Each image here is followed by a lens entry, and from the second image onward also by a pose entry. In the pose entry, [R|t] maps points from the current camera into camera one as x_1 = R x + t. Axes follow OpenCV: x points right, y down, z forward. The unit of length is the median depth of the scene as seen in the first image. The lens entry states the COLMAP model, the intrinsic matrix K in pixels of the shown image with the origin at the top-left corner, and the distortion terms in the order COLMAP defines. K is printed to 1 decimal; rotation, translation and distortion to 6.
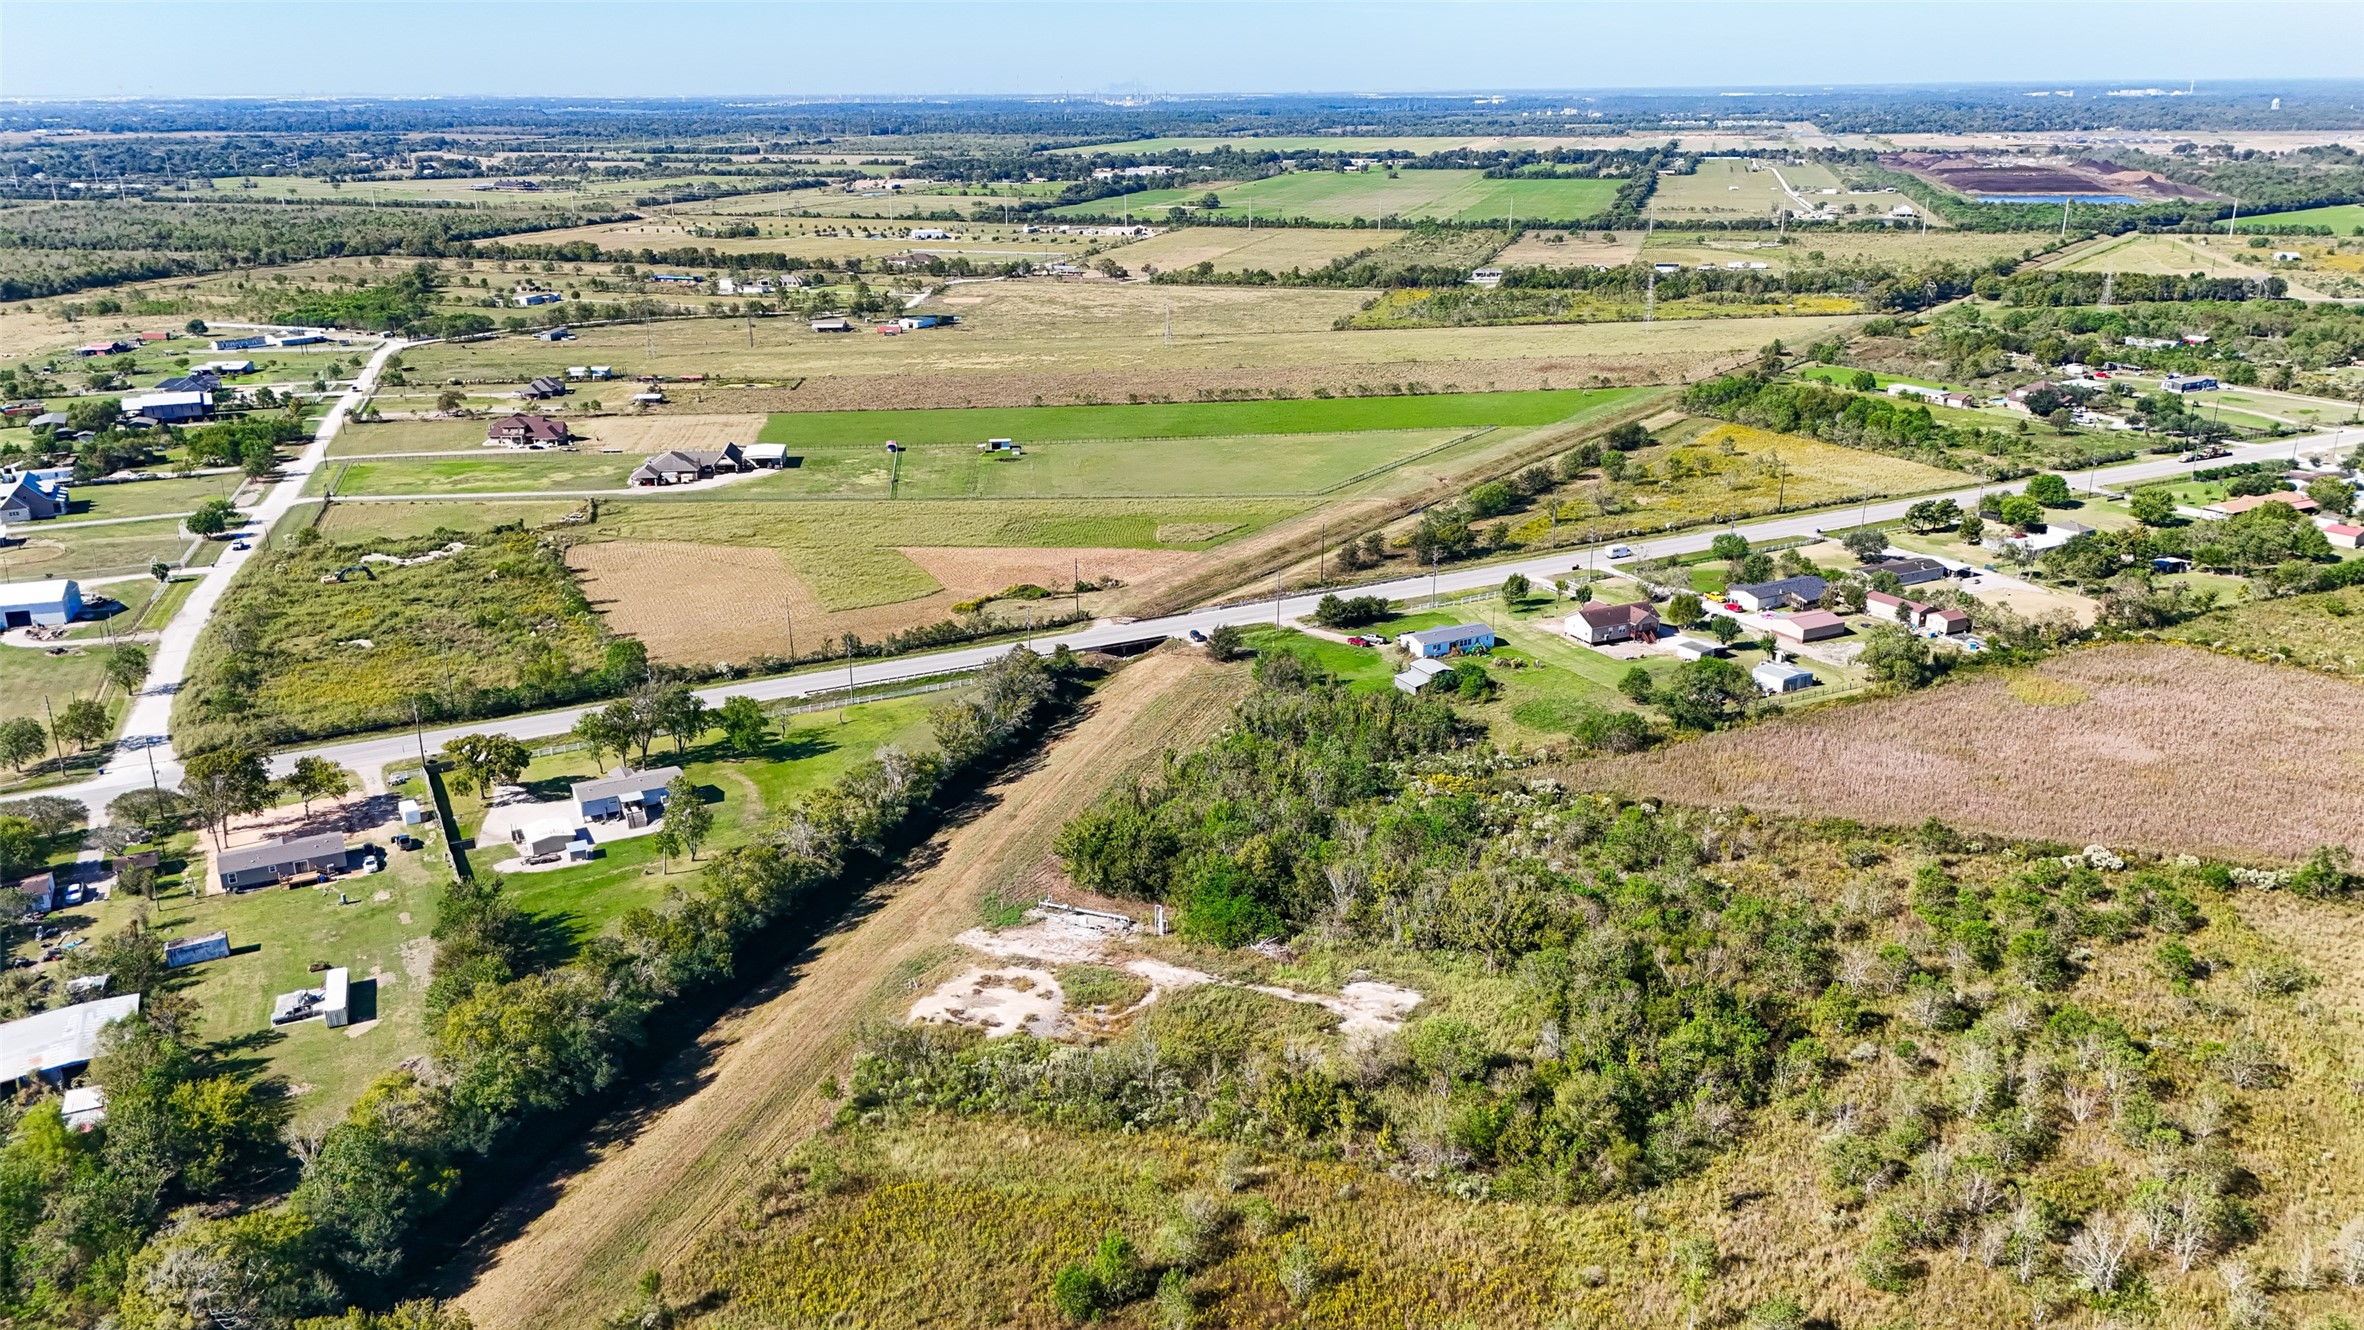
lens RADIAL K [[1732.7, 0, 1177.7], [0, 1732.7, 668.7], [0, 0, 1]] dist [0.094830, -0.107534]
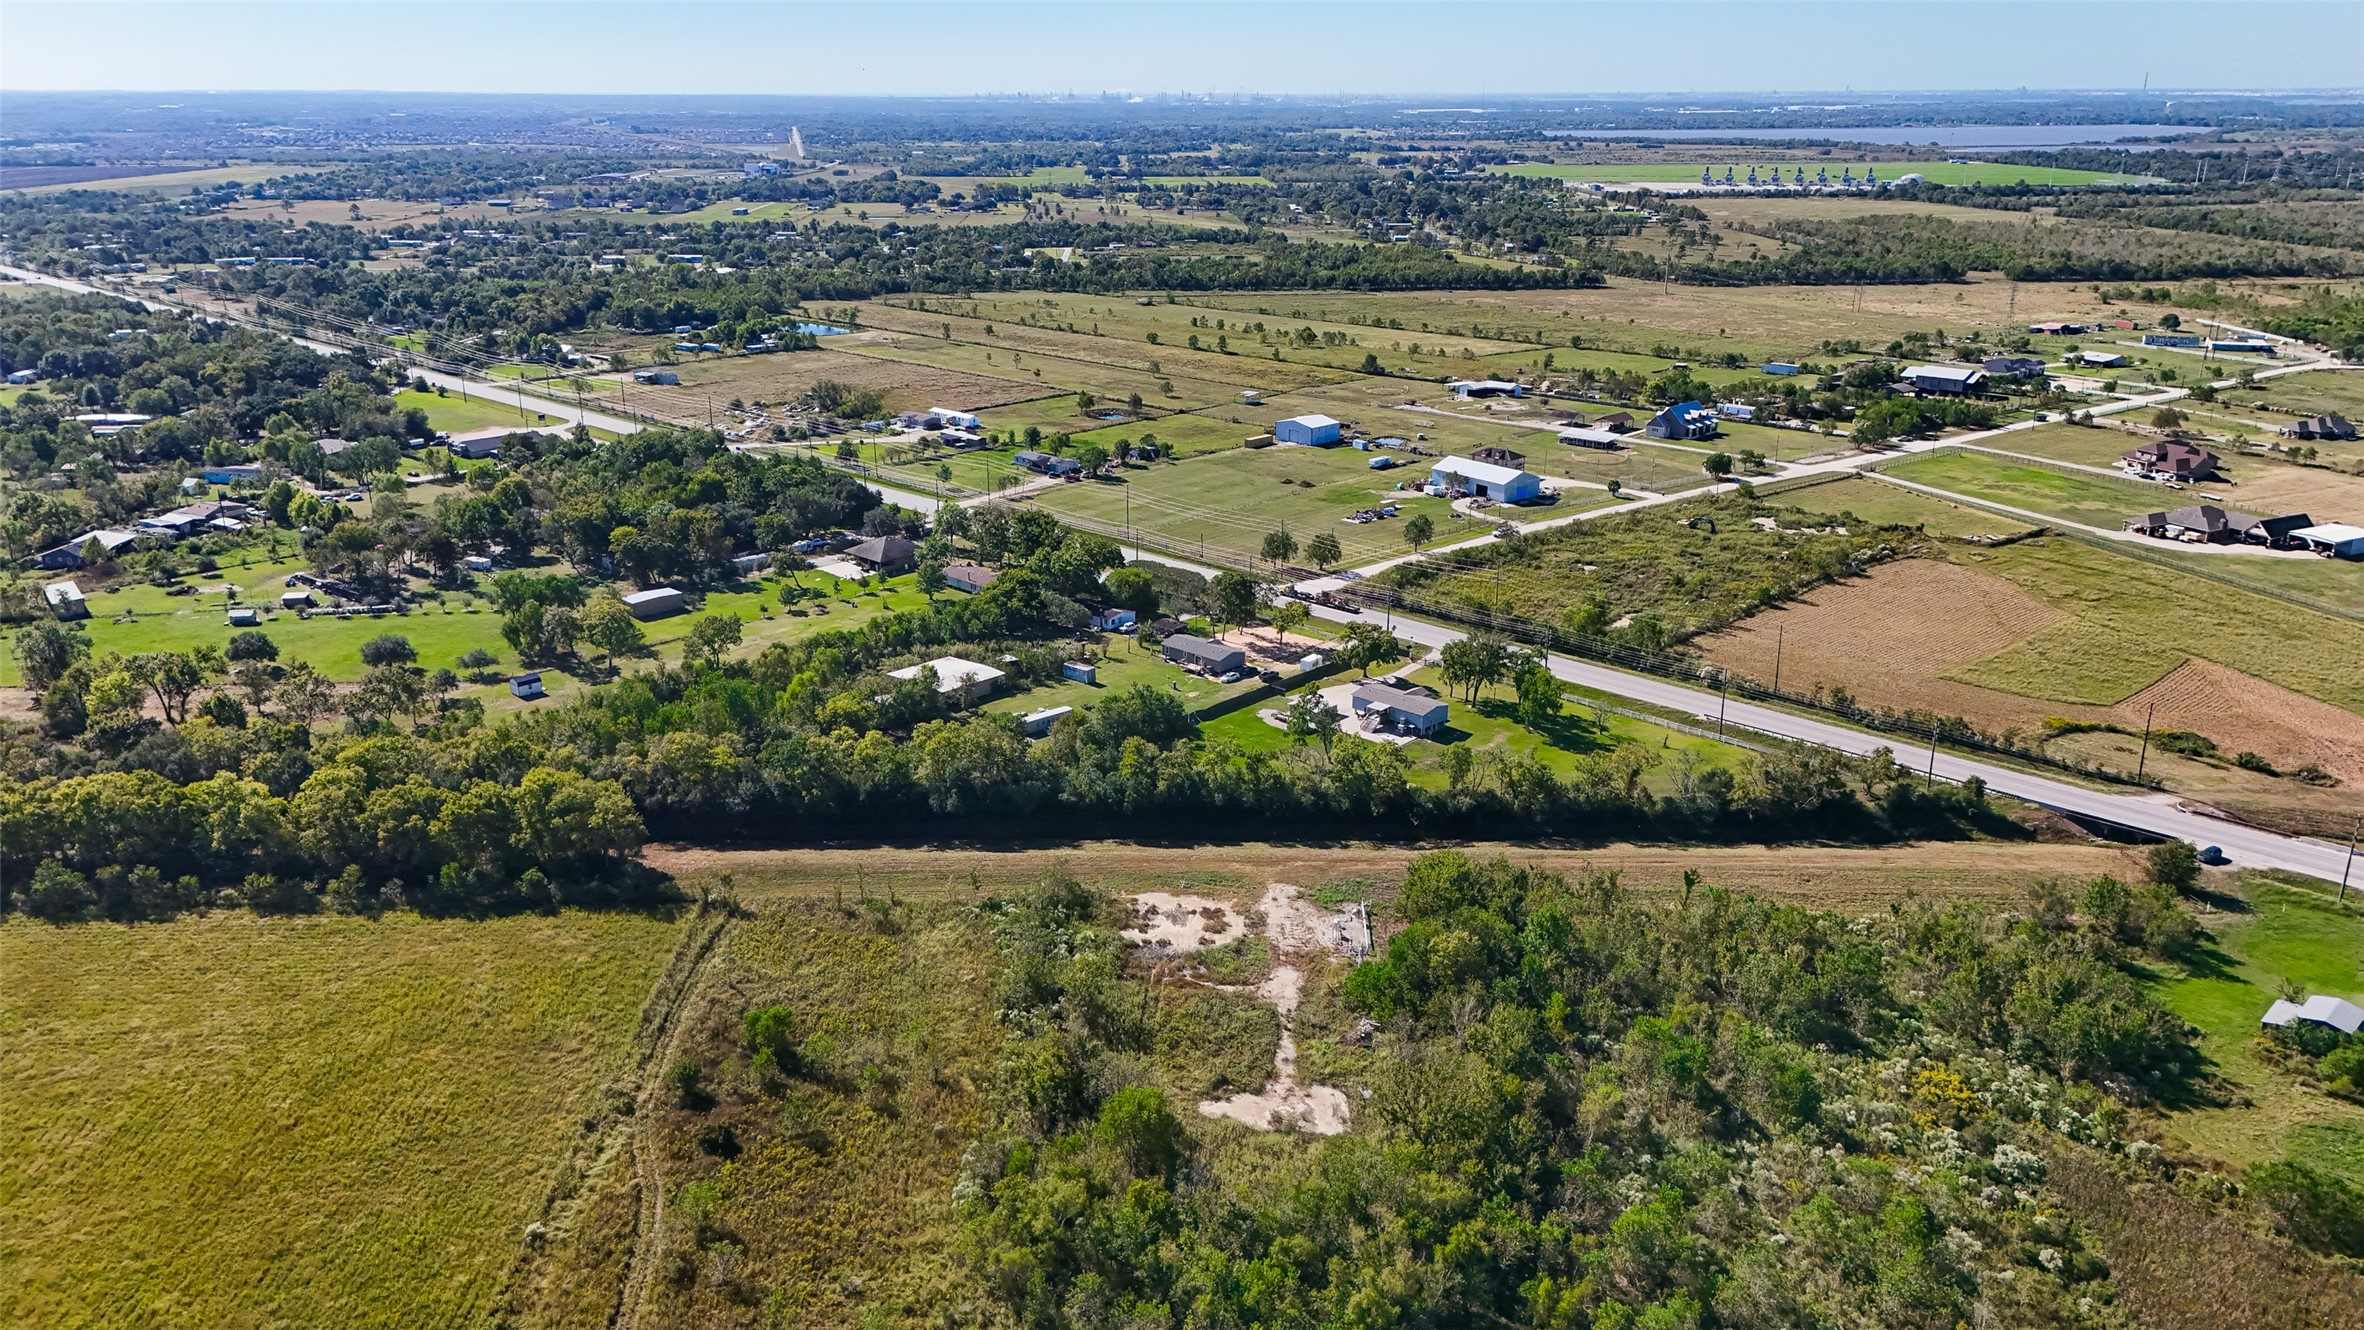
lens RADIAL K [[1732.7, 0, 1177.7], [0, 1732.7, 668.7], [0, 0, 1]] dist [0.094830, -0.107534]
pose [[0.314988, 0.306794, -0.898143, 0.353084], [-0.303251, 0.929242, 0.211063, -0.080159], [0.899345, 0.205880, 0.385736, 0.232055]]
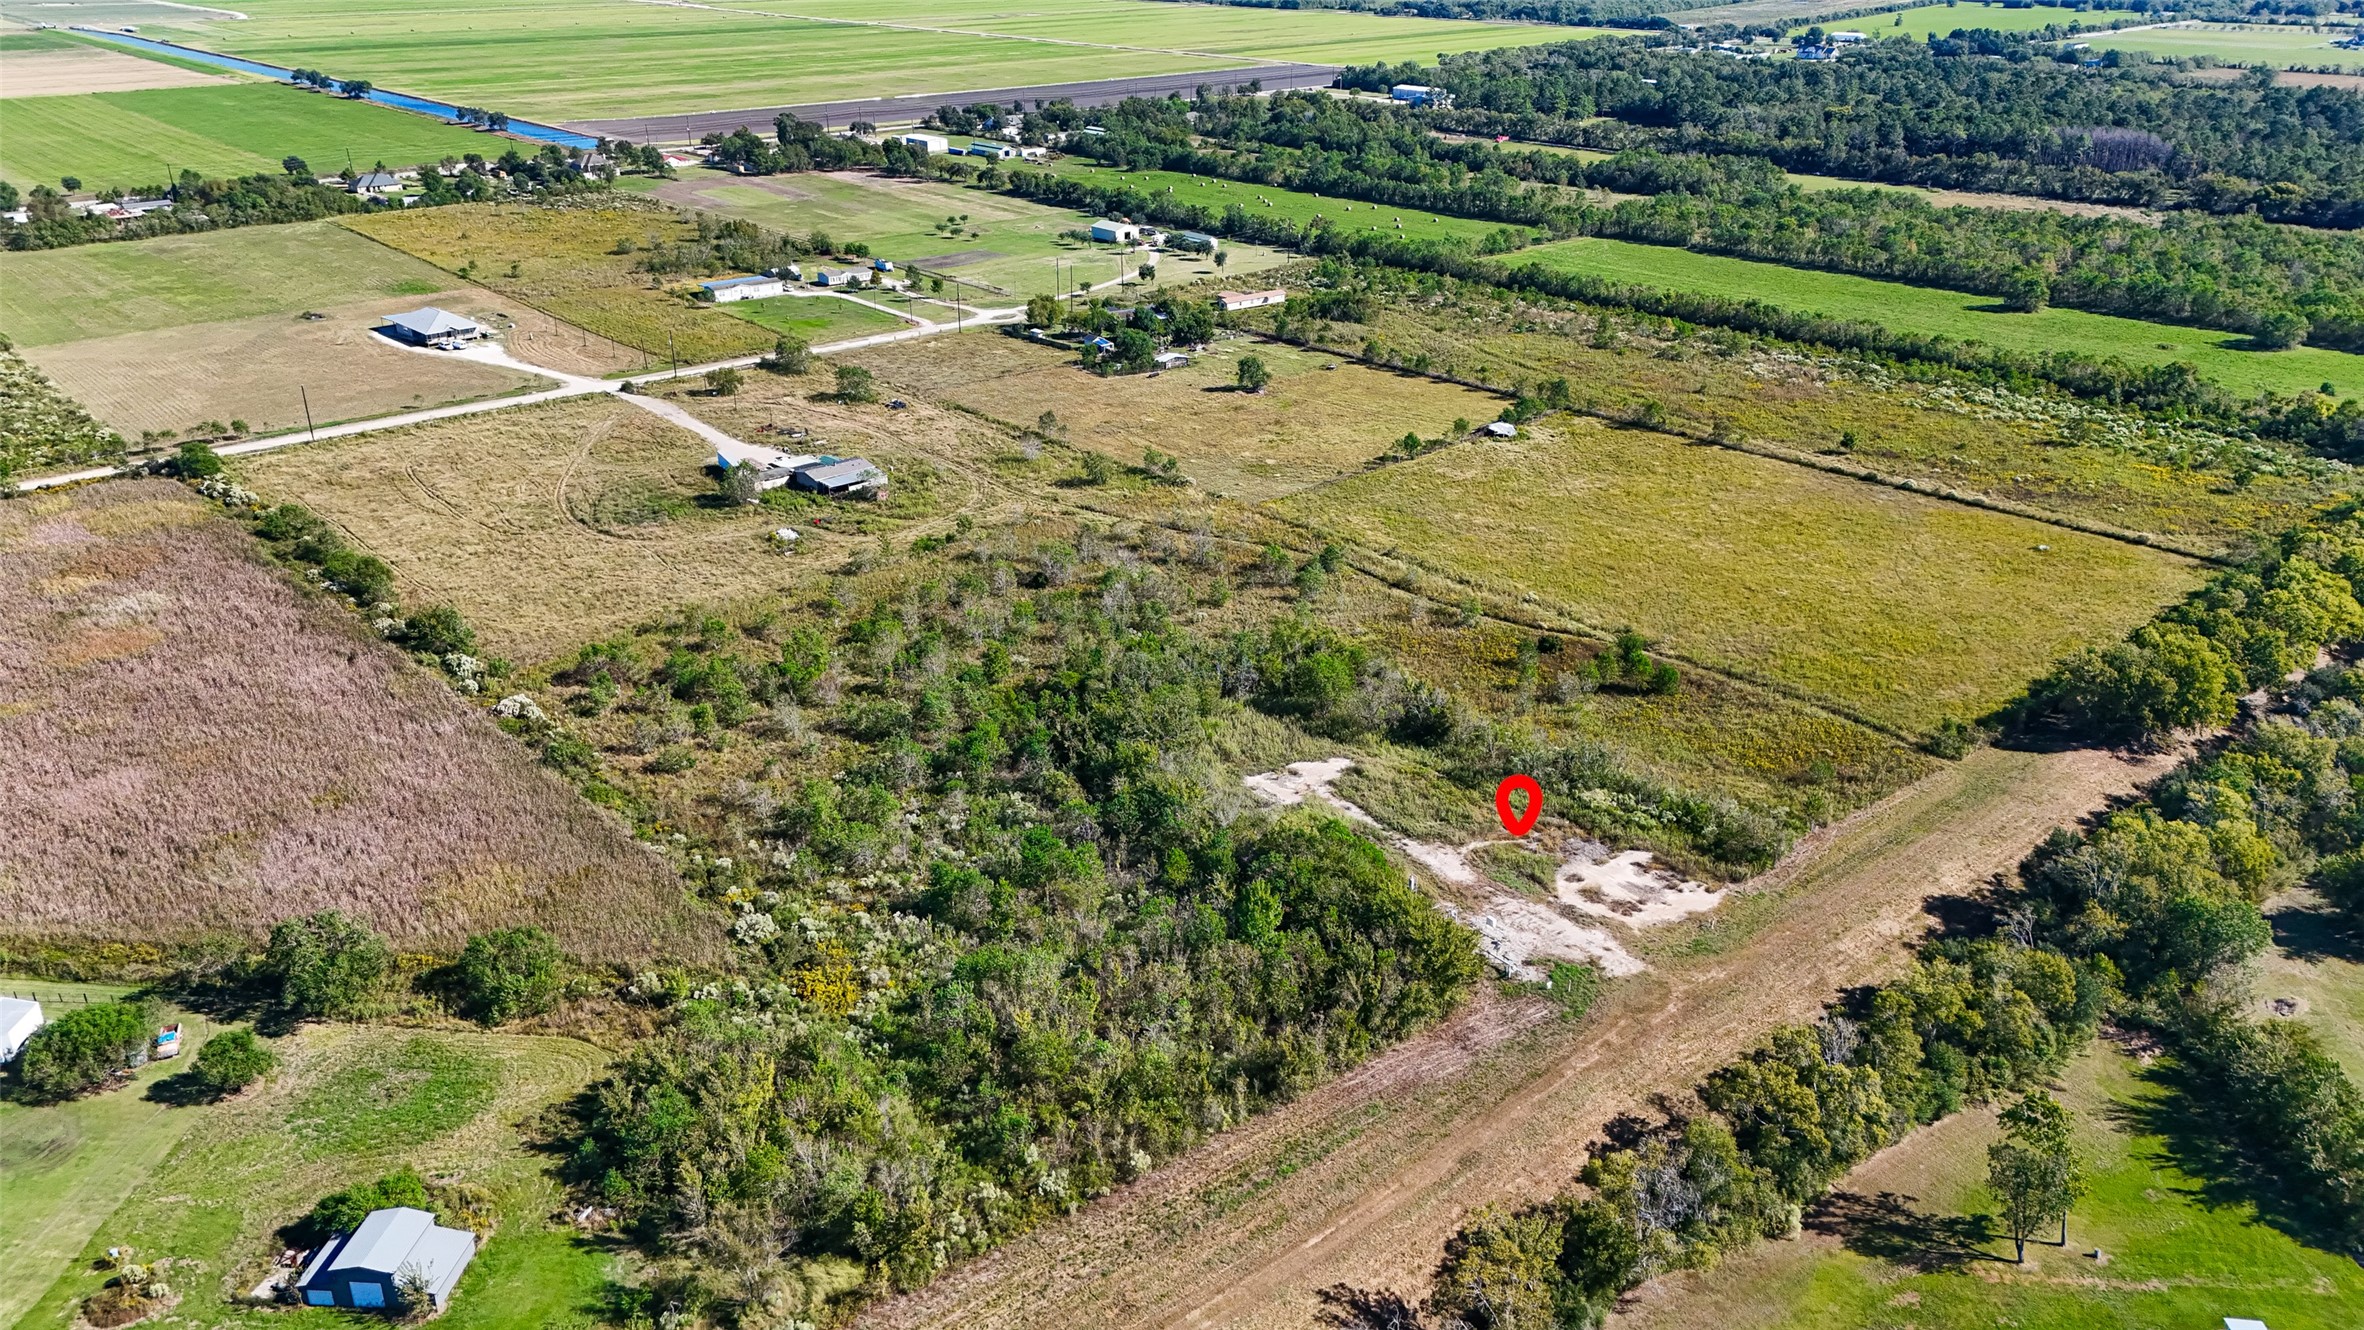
lens RADIAL K [[1732.7, 0, 1177.7], [0, 1732.7, 668.7], [0, 0, 1]] dist [0.094830, -0.107534]
pose [[-0.851677, -0.204184, 0.482655, -0.143511], [0.174445, 0.758005, 0.628489, -0.237810], [-0.494182, 0.619466, -0.609956, 0.701370]]
